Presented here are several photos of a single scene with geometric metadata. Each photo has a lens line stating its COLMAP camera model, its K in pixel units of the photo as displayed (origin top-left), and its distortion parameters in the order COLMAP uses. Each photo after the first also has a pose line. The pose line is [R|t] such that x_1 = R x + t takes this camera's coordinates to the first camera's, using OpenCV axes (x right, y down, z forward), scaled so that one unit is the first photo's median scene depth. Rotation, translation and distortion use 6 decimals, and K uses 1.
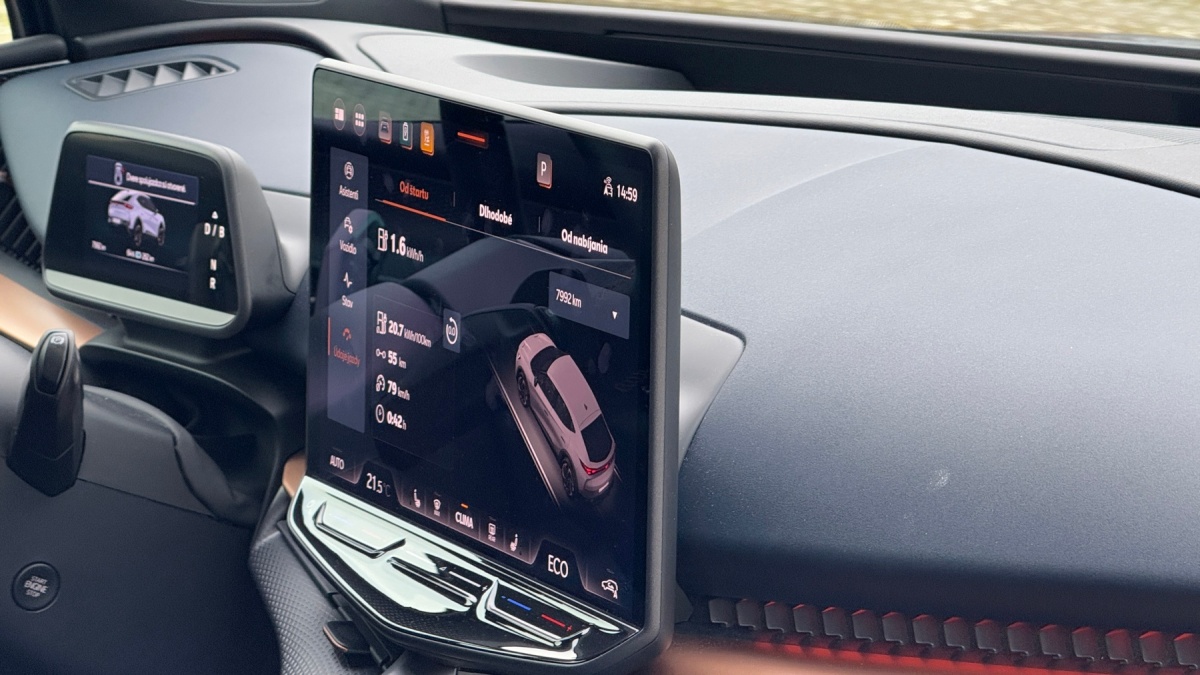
lens RADIAL K [[4185.6, 0, 600.0], [0, 4185.6, 337.5], [0, 0, 1]] dist [0.183688, 0.174245]
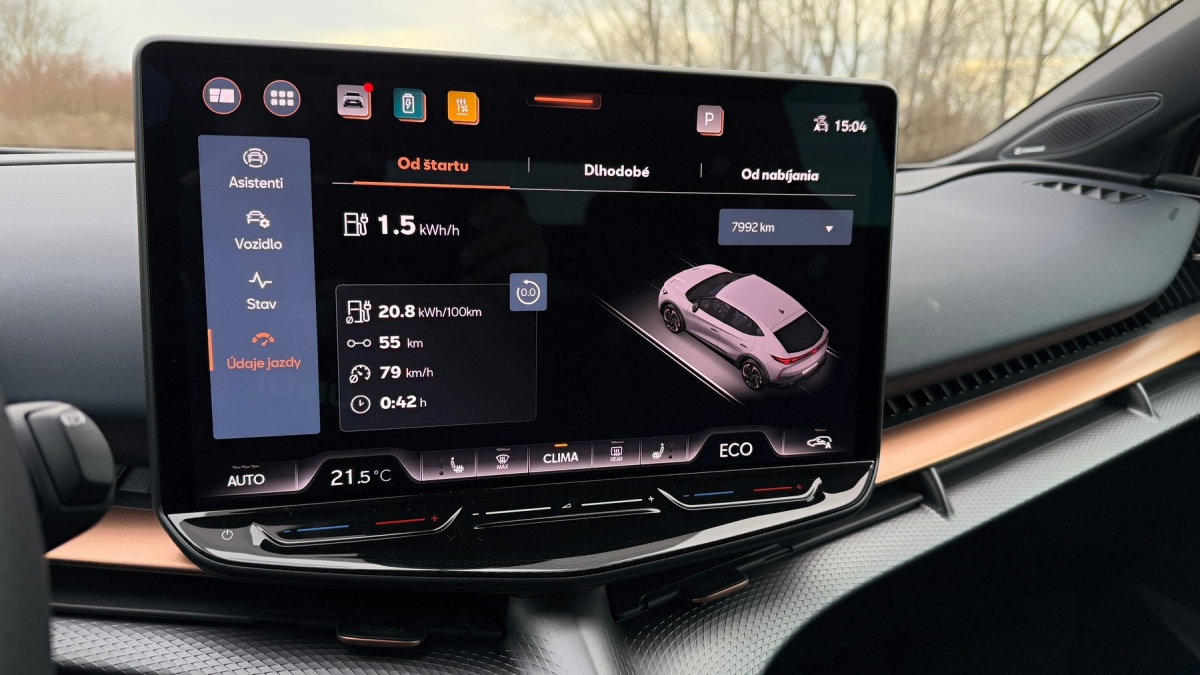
lens RADIAL K [[811.1, 0, 600.0], [0, 811.1, 337.5], [0, 0, 1]] dist [0.112062, -0.153497]
pose [[0.202202, -0.169602, 0.964546, -0.245351], [0.146720, 0.979021, 0.141390, -0.017718], [-0.968291, 0.112929, 0.222844, 0.984334]]
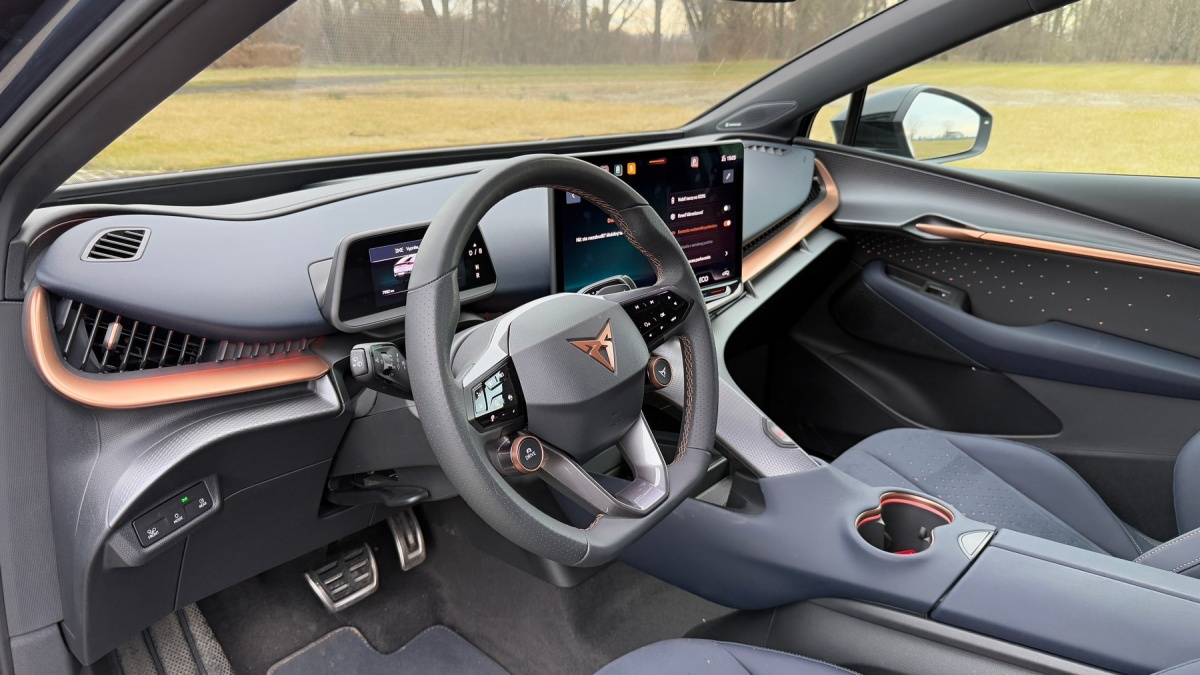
lens RADIAL K [[811.1, 0, 600.0], [0, 811.1, 337.5], [0, 0, 1]] dist [0.112062, -0.153497]
pose [[-0.236010, -0.279919, 0.930561, -0.621256], [0.185725, 0.926967, 0.325942, -0.133116], [-0.953837, 0.249754, -0.166785, 1.207264]]
